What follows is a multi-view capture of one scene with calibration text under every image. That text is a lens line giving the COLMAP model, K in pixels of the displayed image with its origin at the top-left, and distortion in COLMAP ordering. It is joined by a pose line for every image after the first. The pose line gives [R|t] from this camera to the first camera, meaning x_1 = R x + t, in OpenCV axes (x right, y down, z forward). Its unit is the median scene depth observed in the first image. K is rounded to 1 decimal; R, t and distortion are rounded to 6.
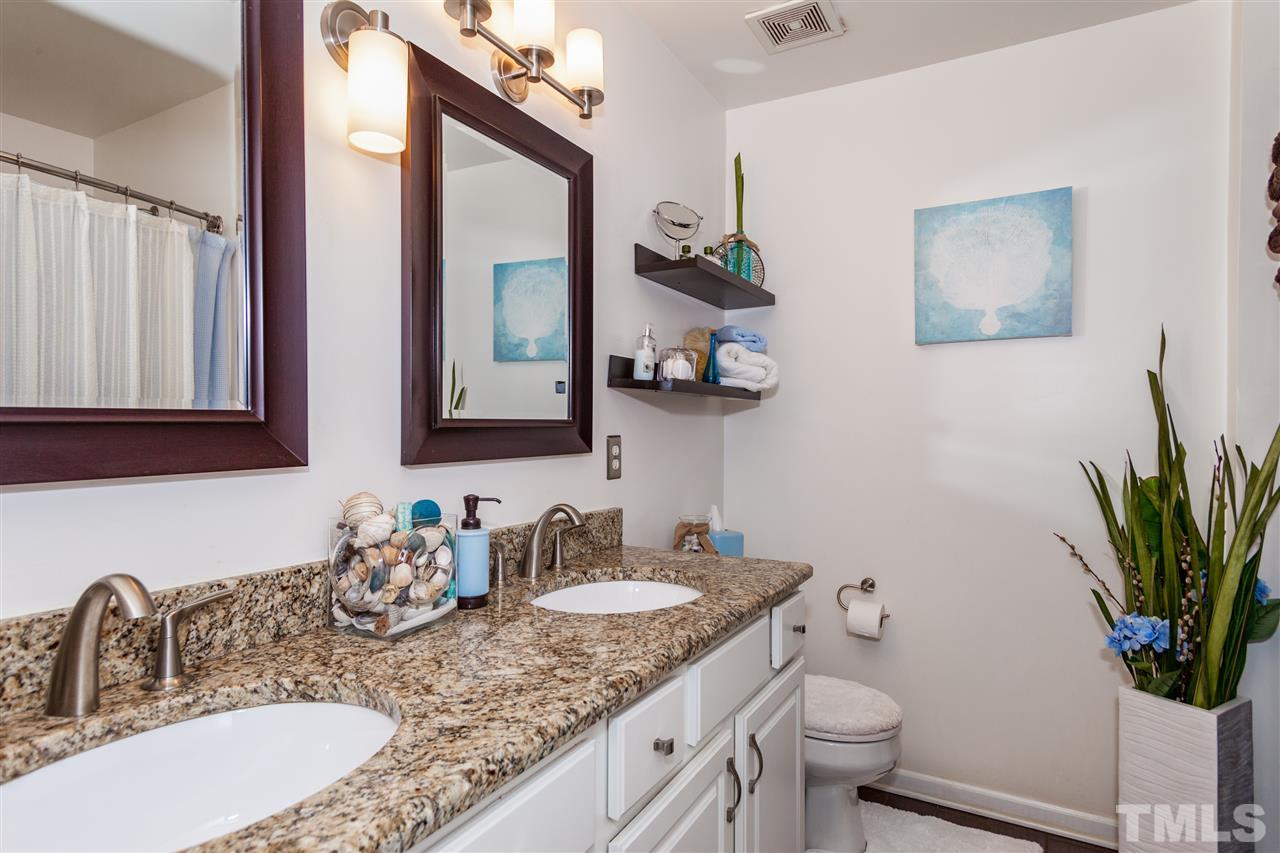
lens RADIAL K [[683.5, 0, 638.0], [0, 683.5, 430.7], [0, 0, 1]] dist [0.005792, 0.000528]
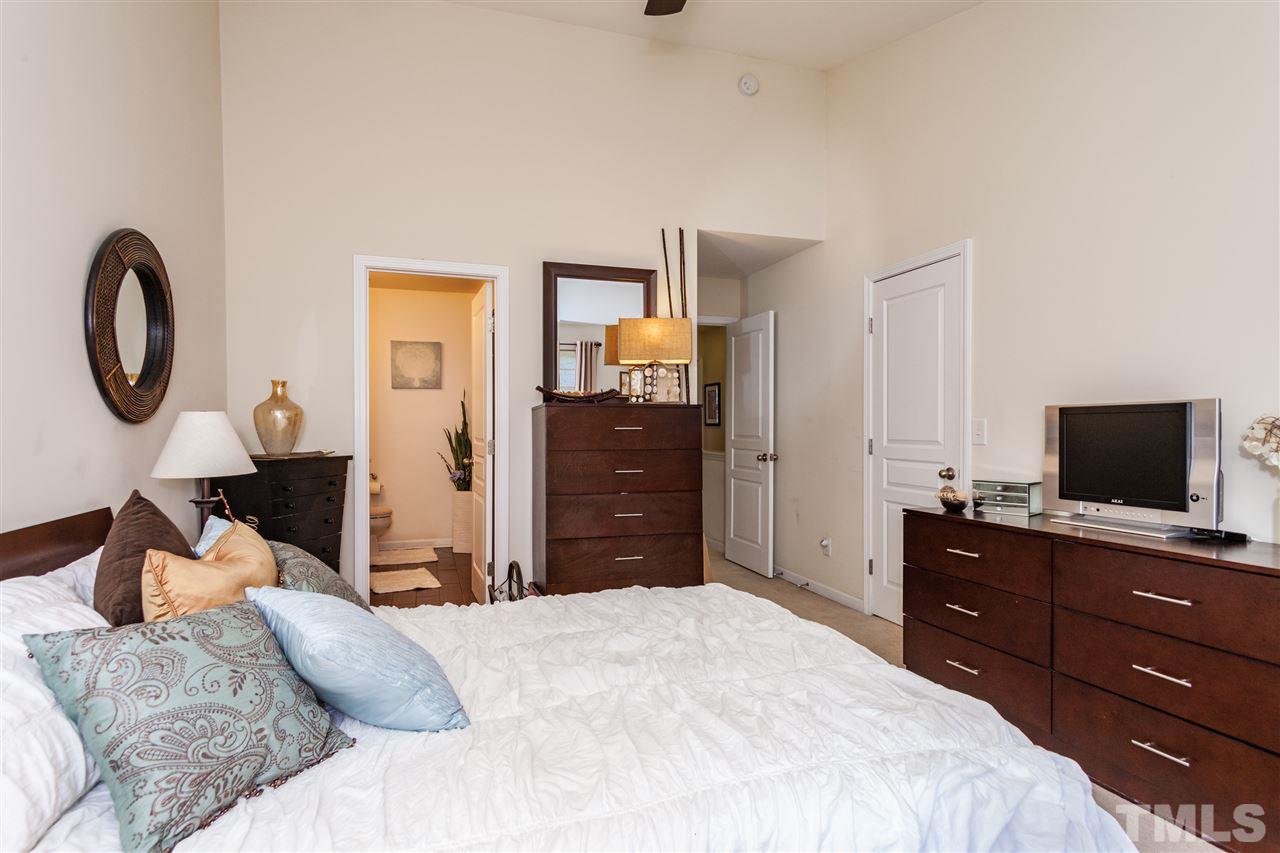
lens RADIAL K [[620.7, 0, 638.5], [0, 620.7, 429.5], [0, 0, 1]] dist [-0.005572, -0.000063]
pose [[0.654921, -0.008062, 0.755654, -0.926250], [0.007680, 0.999962, 0.004012, 0.044864], [-0.755658, 0.003176, 0.654958, -1.550450]]
